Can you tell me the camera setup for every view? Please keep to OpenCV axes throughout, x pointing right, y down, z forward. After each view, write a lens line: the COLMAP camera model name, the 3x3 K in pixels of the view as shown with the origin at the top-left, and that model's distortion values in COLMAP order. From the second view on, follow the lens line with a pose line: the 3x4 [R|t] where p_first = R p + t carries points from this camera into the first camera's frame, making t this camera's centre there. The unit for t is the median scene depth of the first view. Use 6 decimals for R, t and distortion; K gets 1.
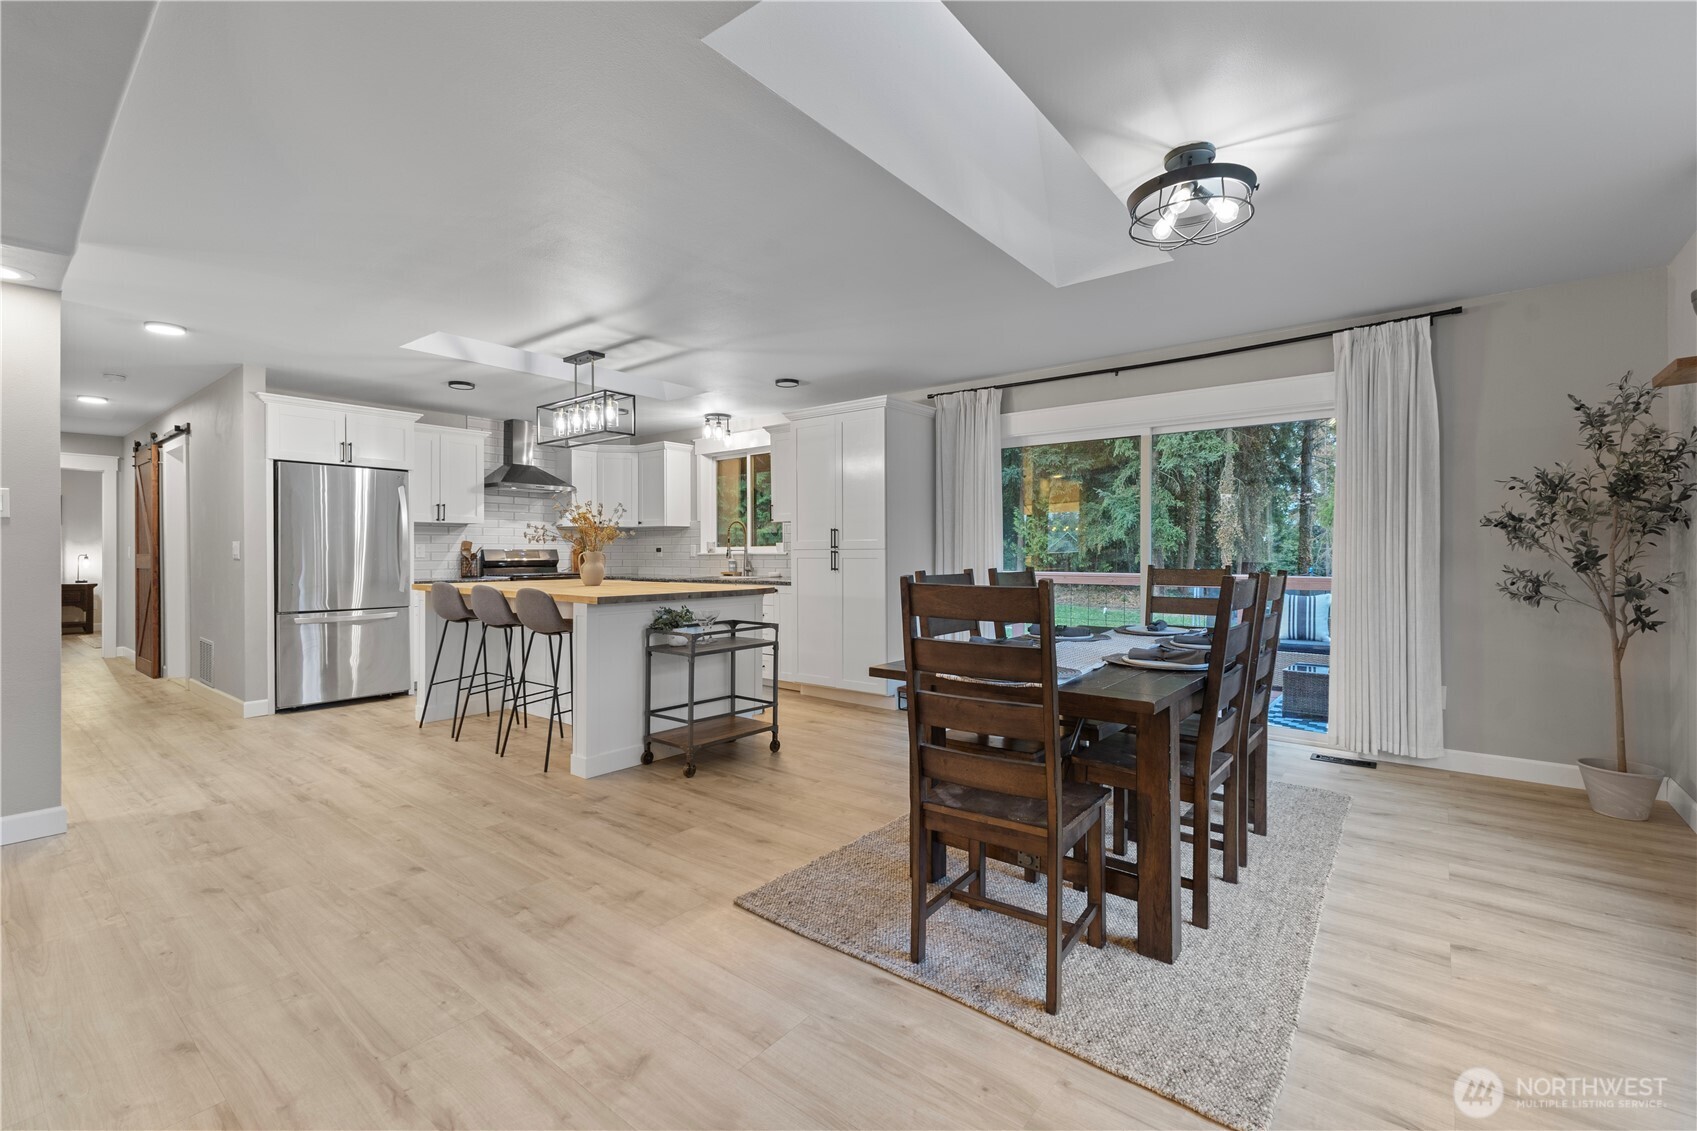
lens RADIAL K [[743.9, 0, 837.5], [0, 743.9, 545.5], [0, 0, 1]] dist [0.013435, -0.002368]
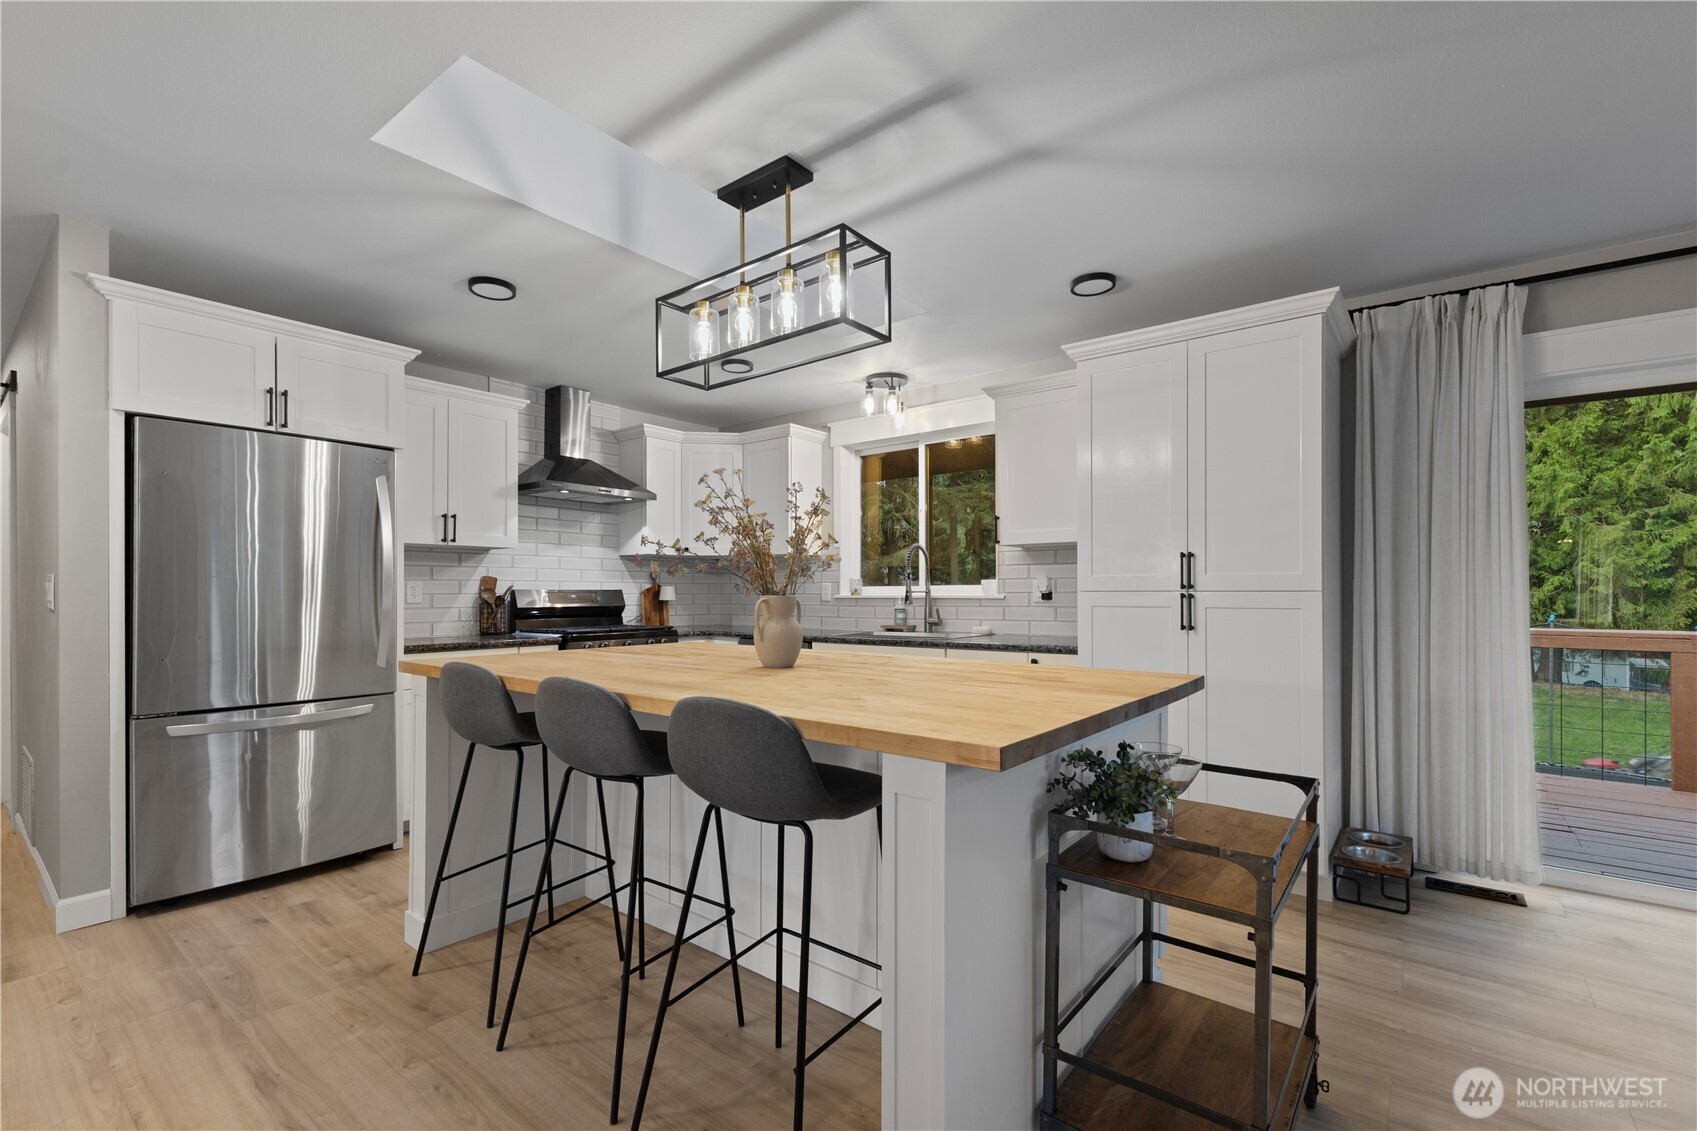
lens RADIAL K [[743.9, 0, 833.9], [0, 743.9, 585.9], [0, 0, 1]] dist [0.013435, -0.002368]
pose [[0.999981, 0.001771, 0.005907, -0.227248], [-0.001778, 0.999998, 0.001087, 0.000927], [-0.005905, -0.001097, 0.999982, 0.400992]]
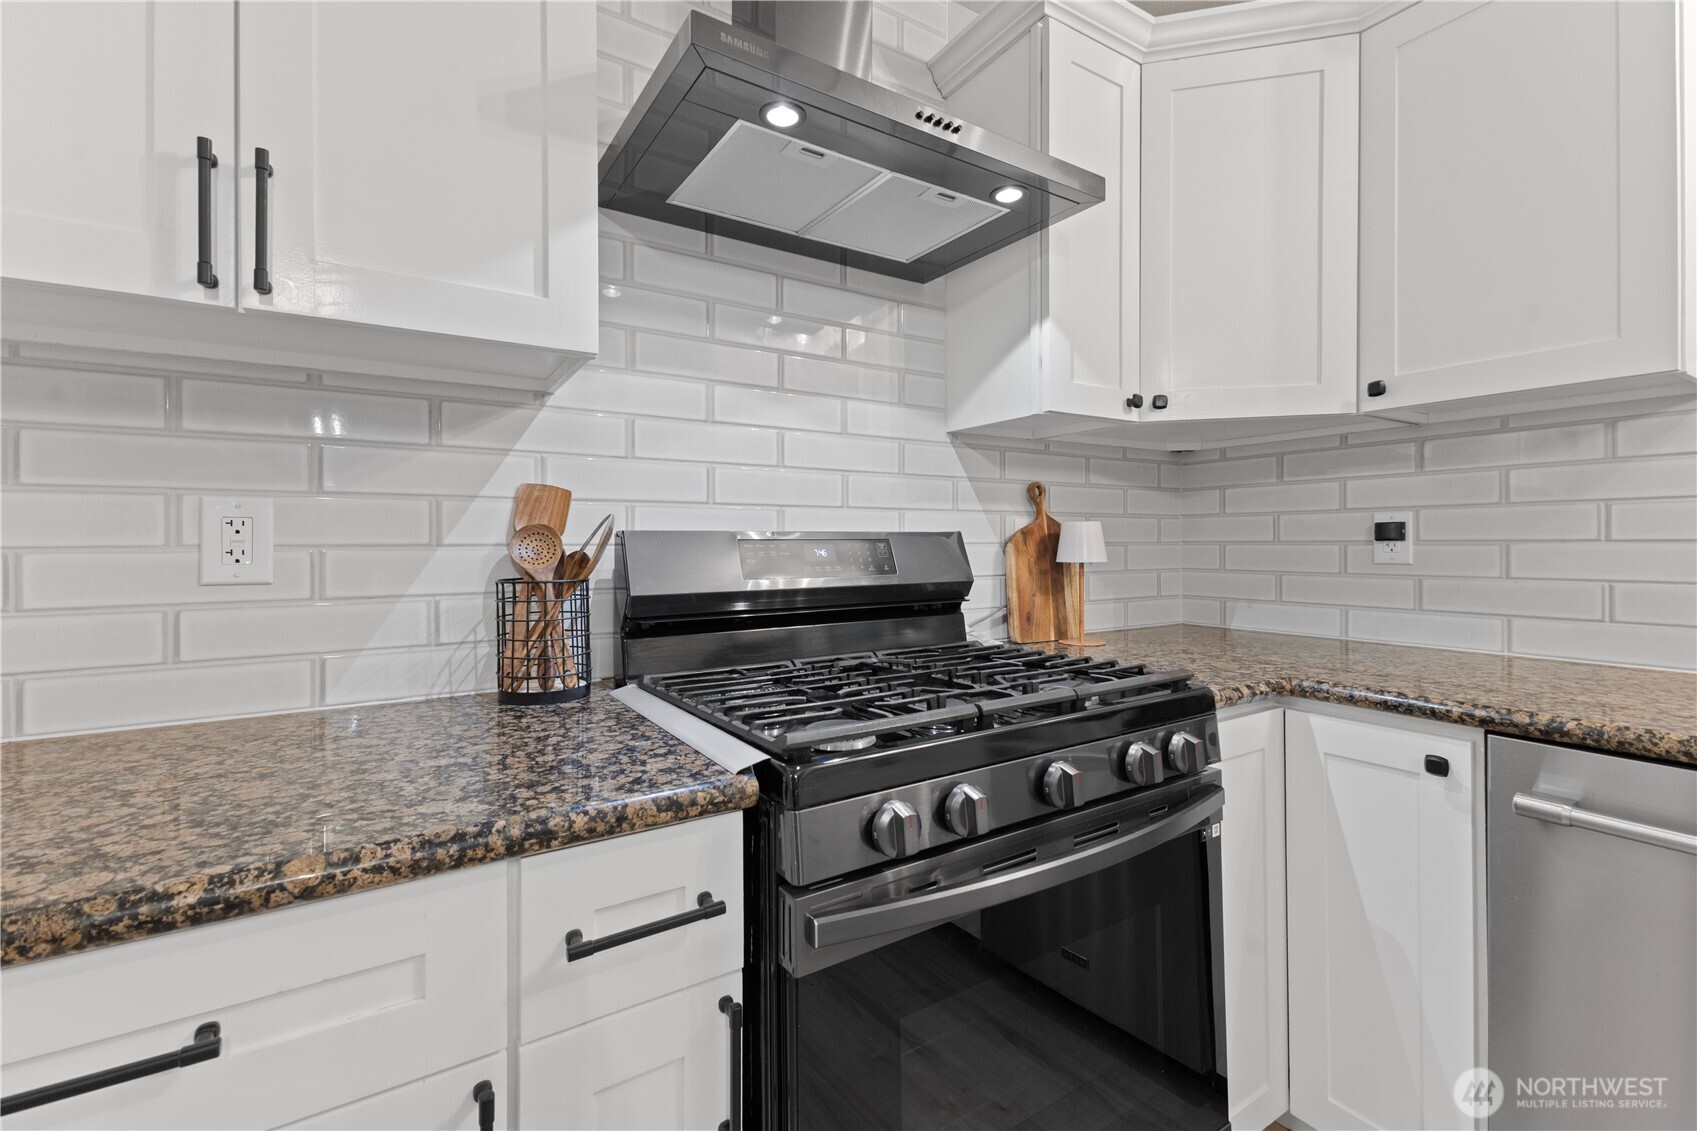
lens RADIAL K [[743.9, 0, 844.6], [0, 743.9, 551.5], [0, 0, 1]] dist [0.013435, -0.002368]
pose [[0.954587, -0.001084, -0.297932, -0.406171], [0.006776, 0.999814, 0.018073, 0.007919], [0.297856, -0.019271, 0.954416, 0.925236]]
